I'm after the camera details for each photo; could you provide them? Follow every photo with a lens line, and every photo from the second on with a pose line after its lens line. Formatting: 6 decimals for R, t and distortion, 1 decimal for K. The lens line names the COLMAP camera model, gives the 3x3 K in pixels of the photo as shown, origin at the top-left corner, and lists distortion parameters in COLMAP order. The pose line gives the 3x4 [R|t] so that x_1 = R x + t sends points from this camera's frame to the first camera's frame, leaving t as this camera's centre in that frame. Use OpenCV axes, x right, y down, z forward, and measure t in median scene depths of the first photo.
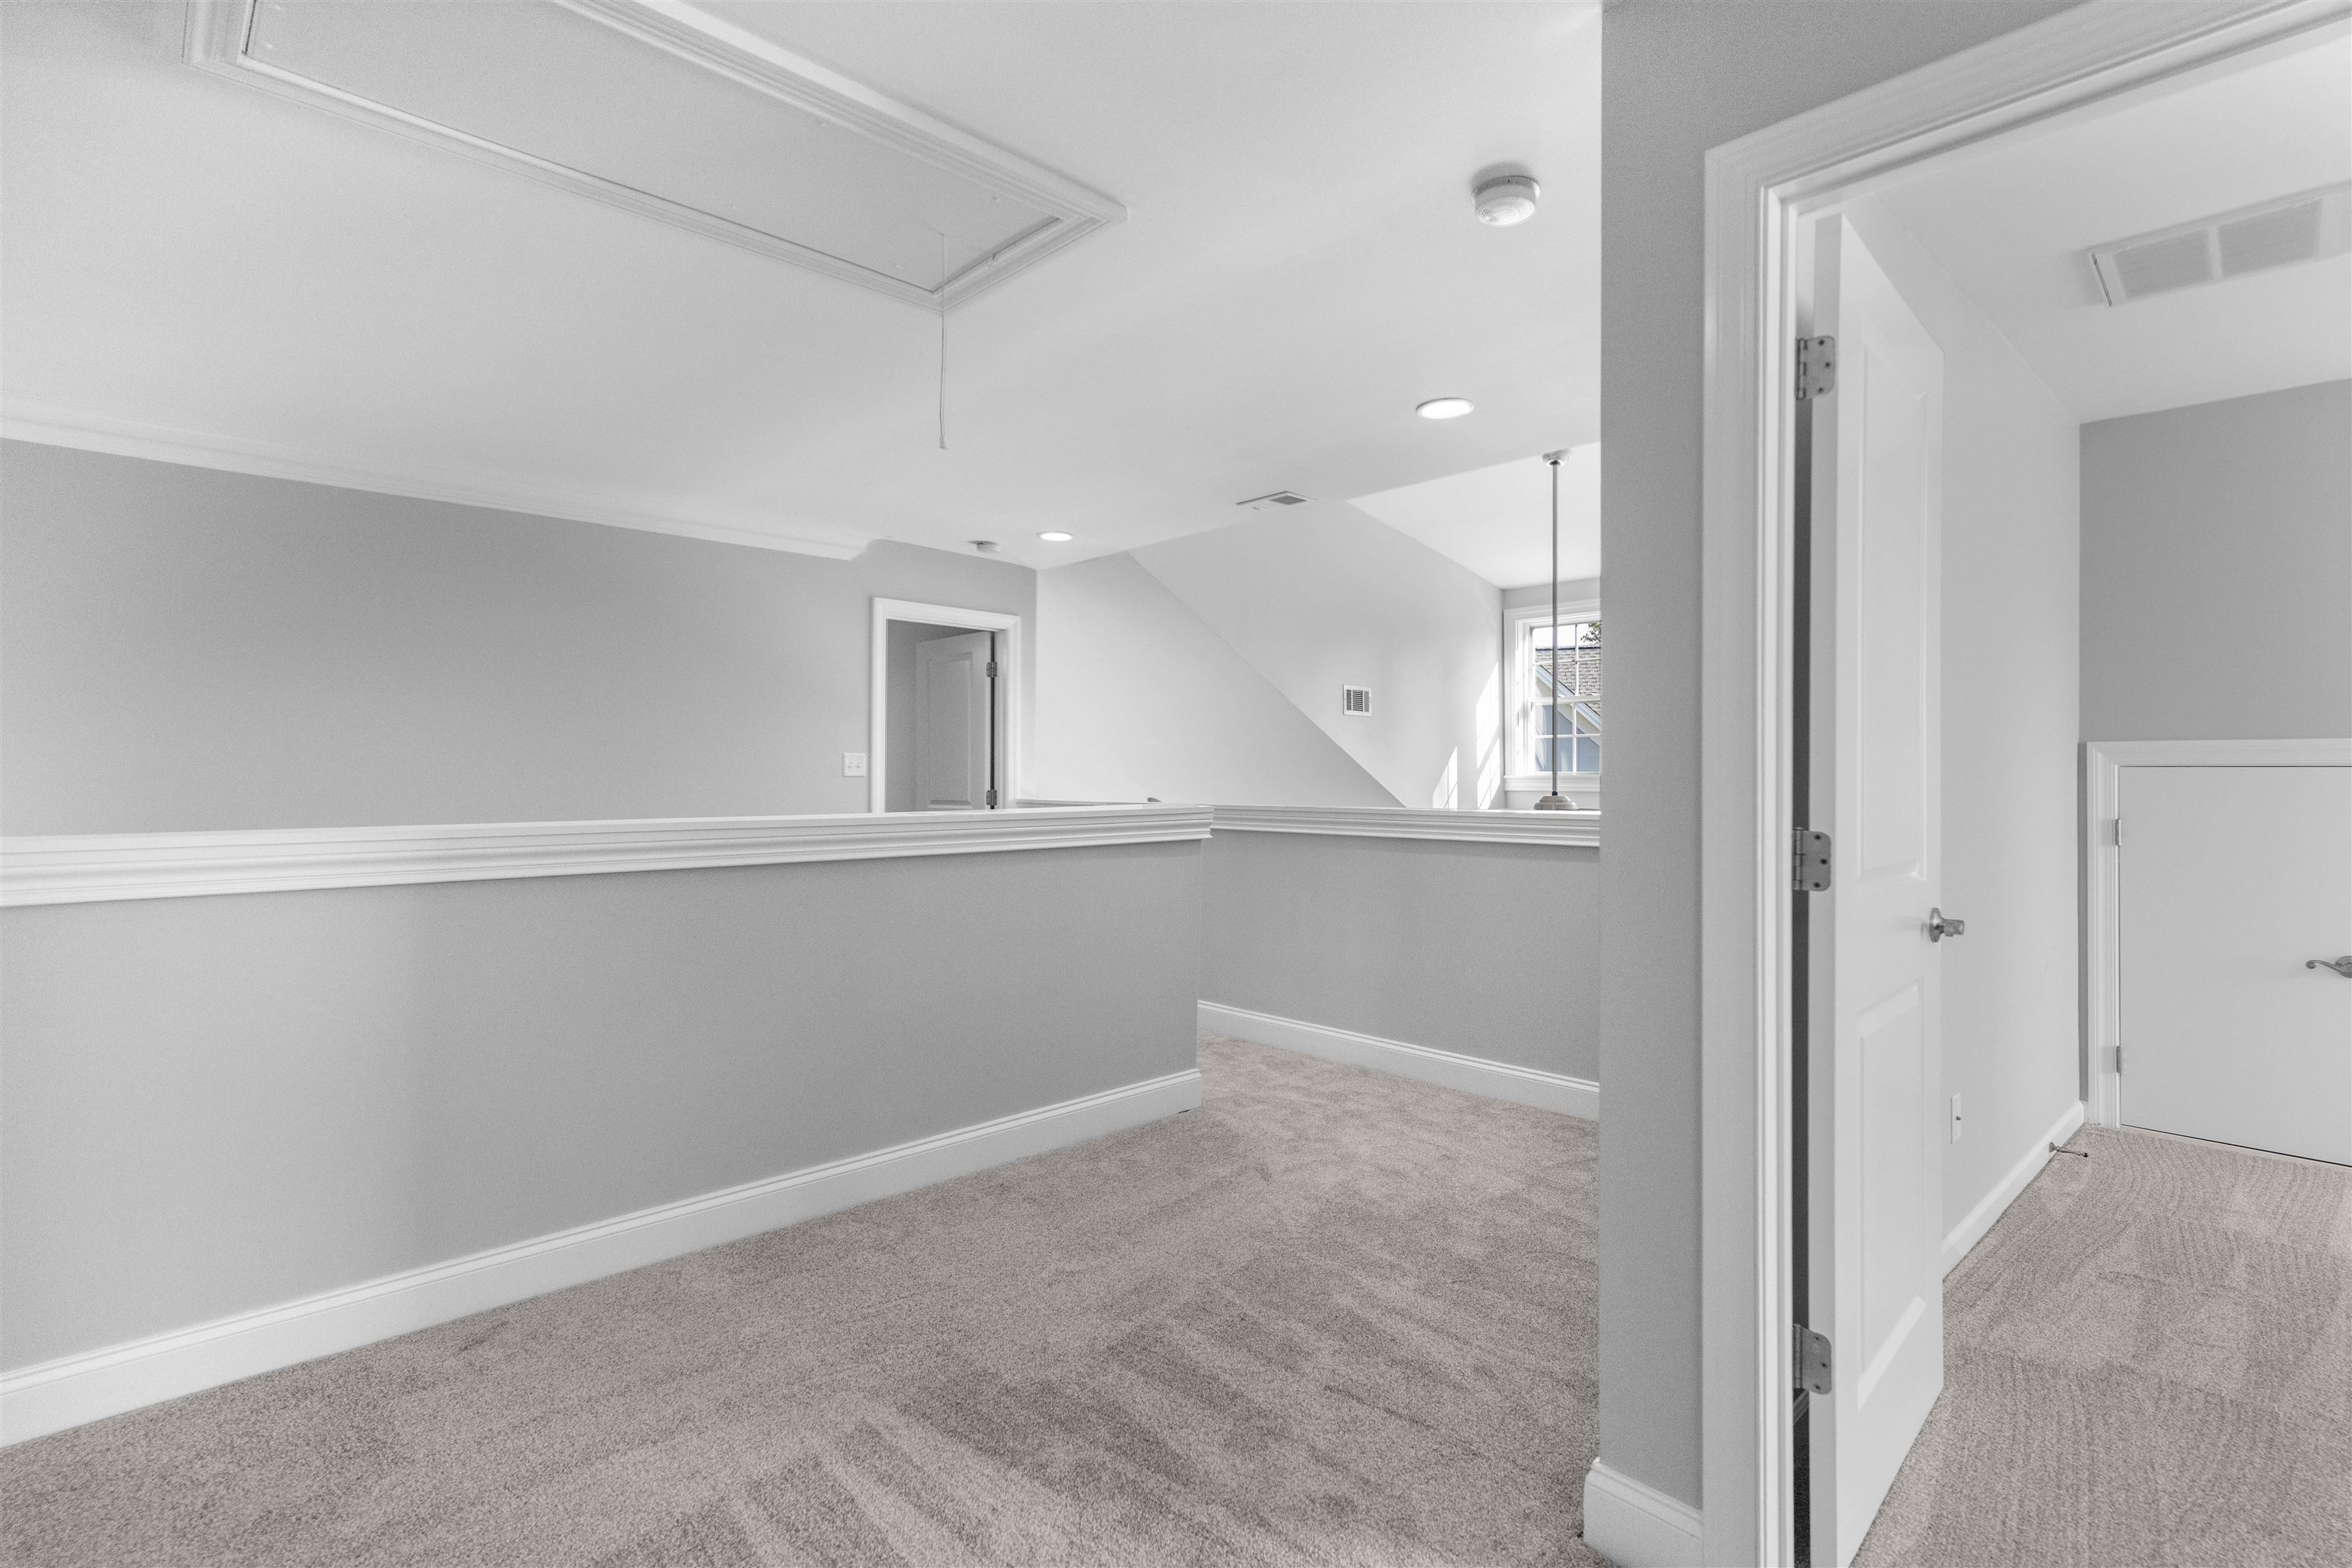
lens RADIAL K [[1121.0, 0, 1164.2], [0, 1121.0, 776.9], [0, 0, 1]] dist [0.002470, -0.000150]
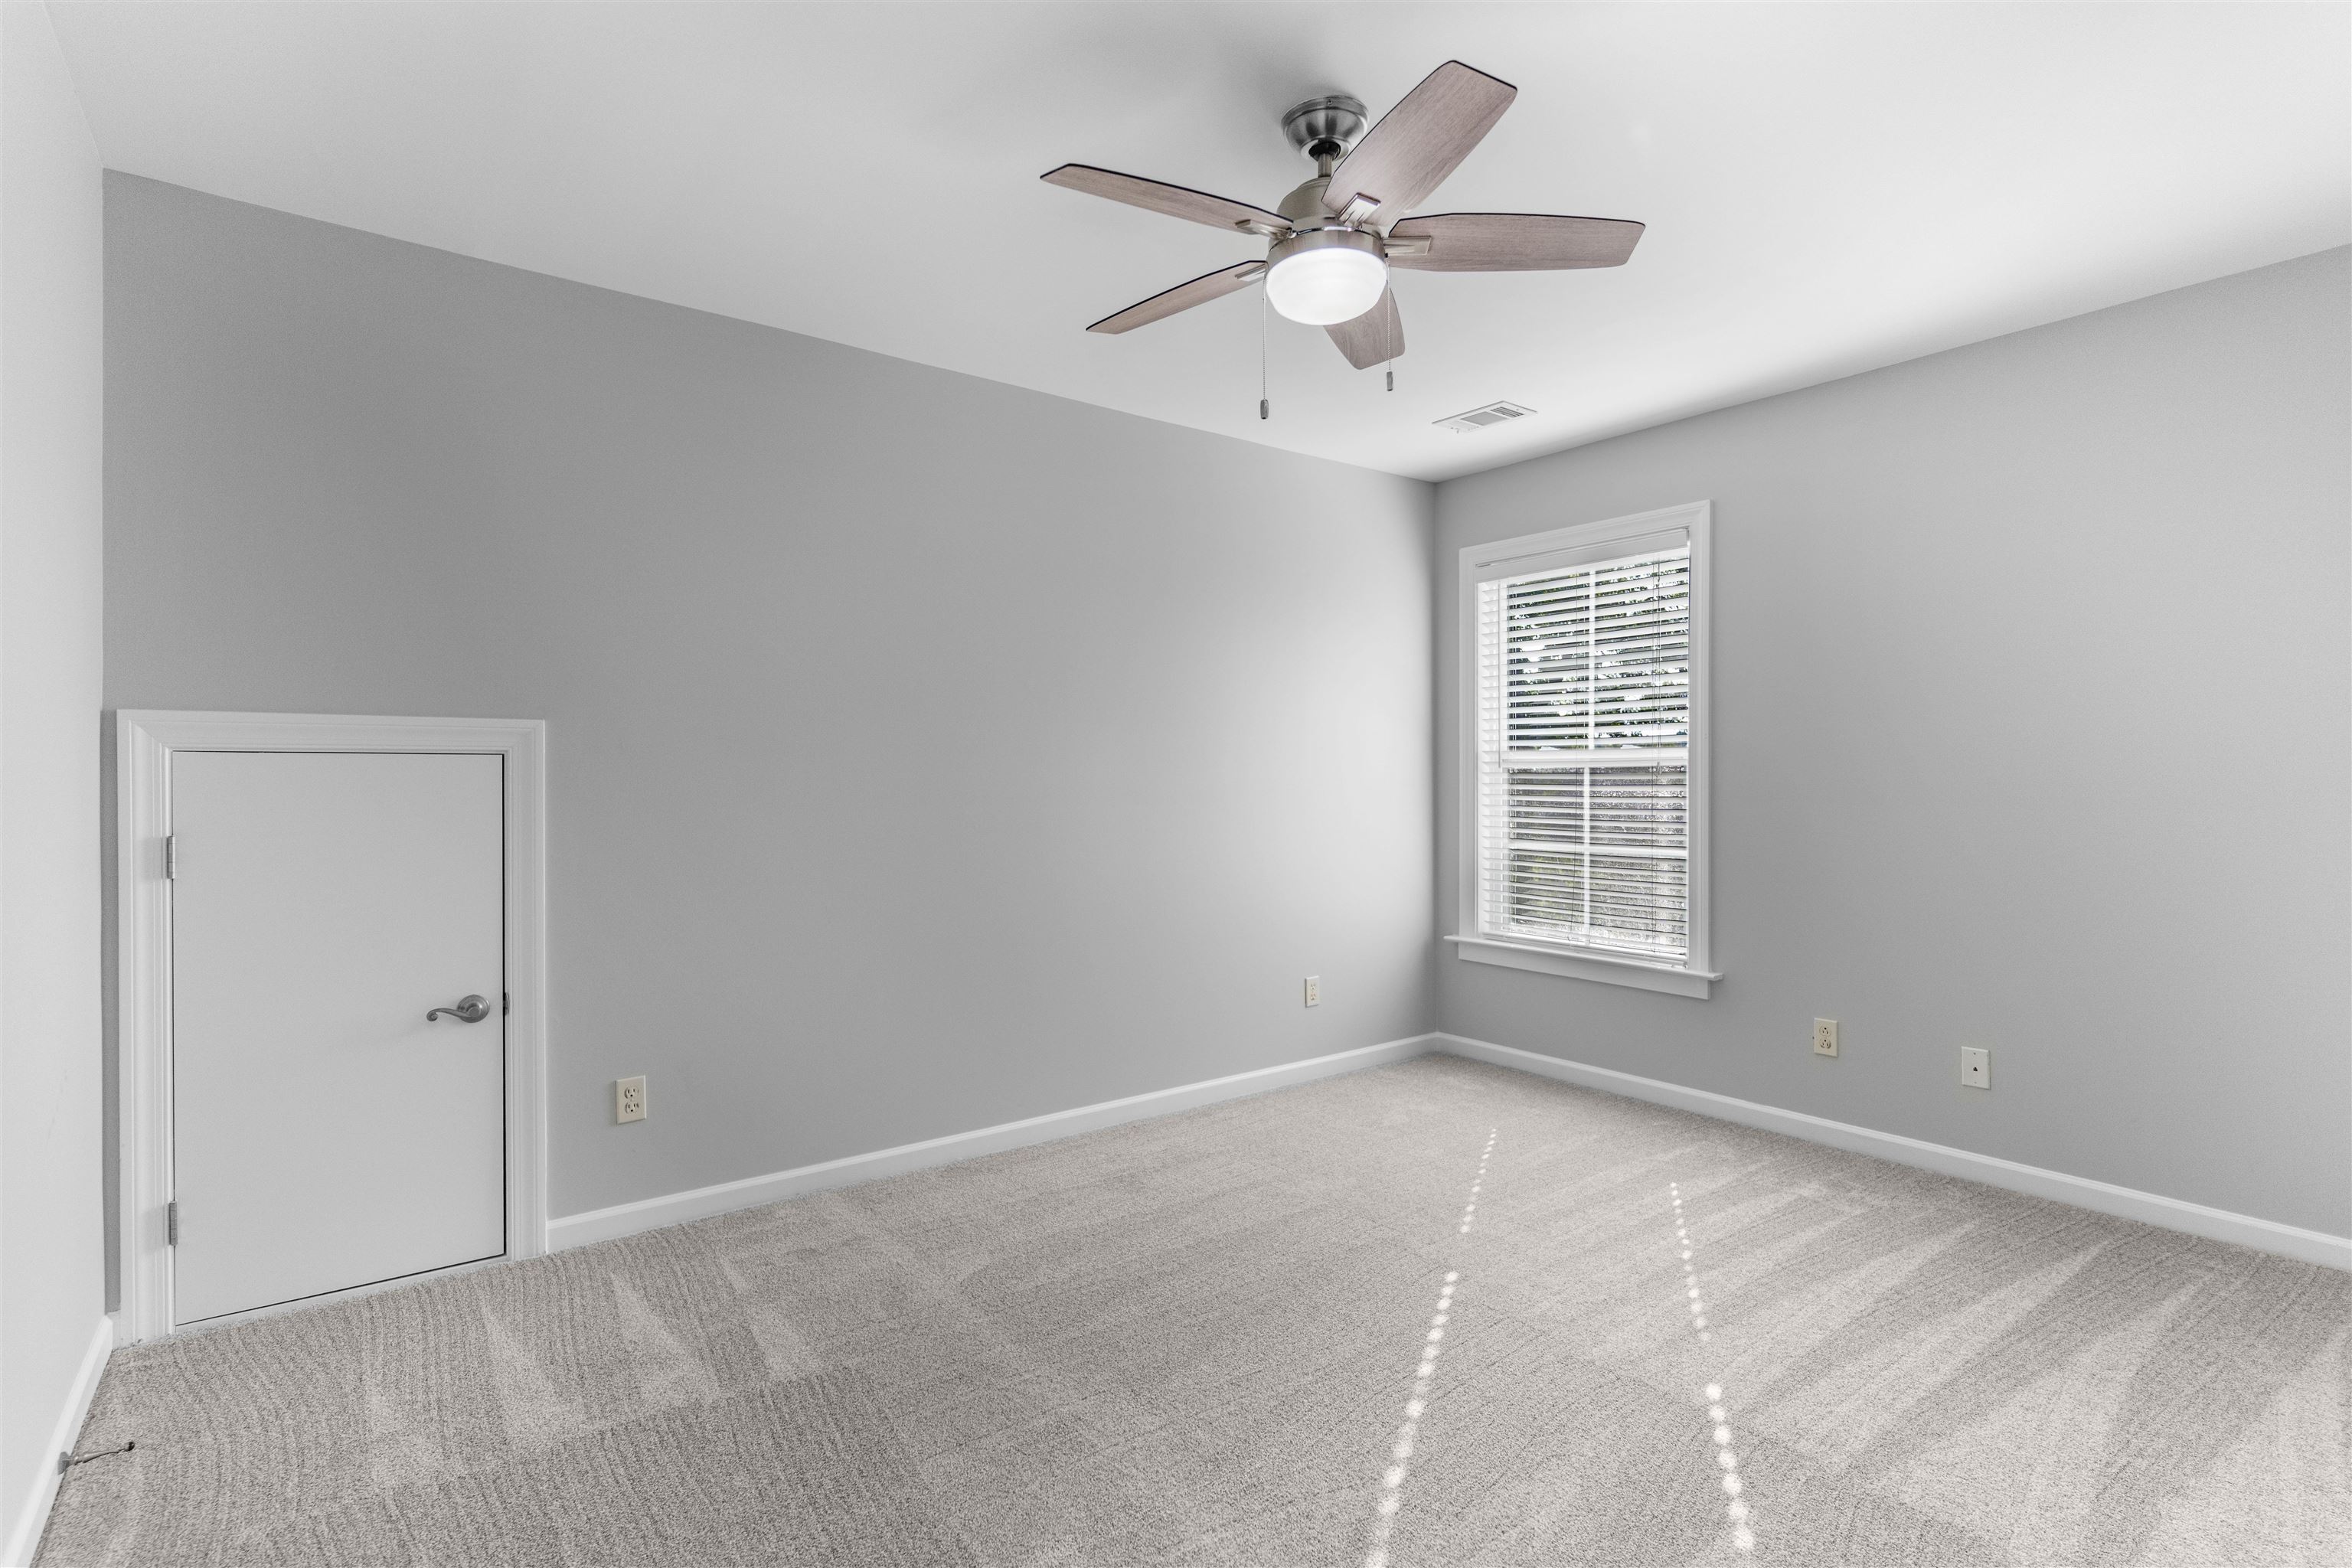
lens RADIAL K [[1121.0, 0, 1163.8], [0, 1121.0, 773.5], [0, 0, 1]] dist [0.002470, -0.000150]
pose [[0.099988, -0.005417, 0.994974, 0.288361], [-0.000421, 0.999985, 0.005486, -0.000472], [-0.994989, -0.000968, 0.099984, 0.392923]]
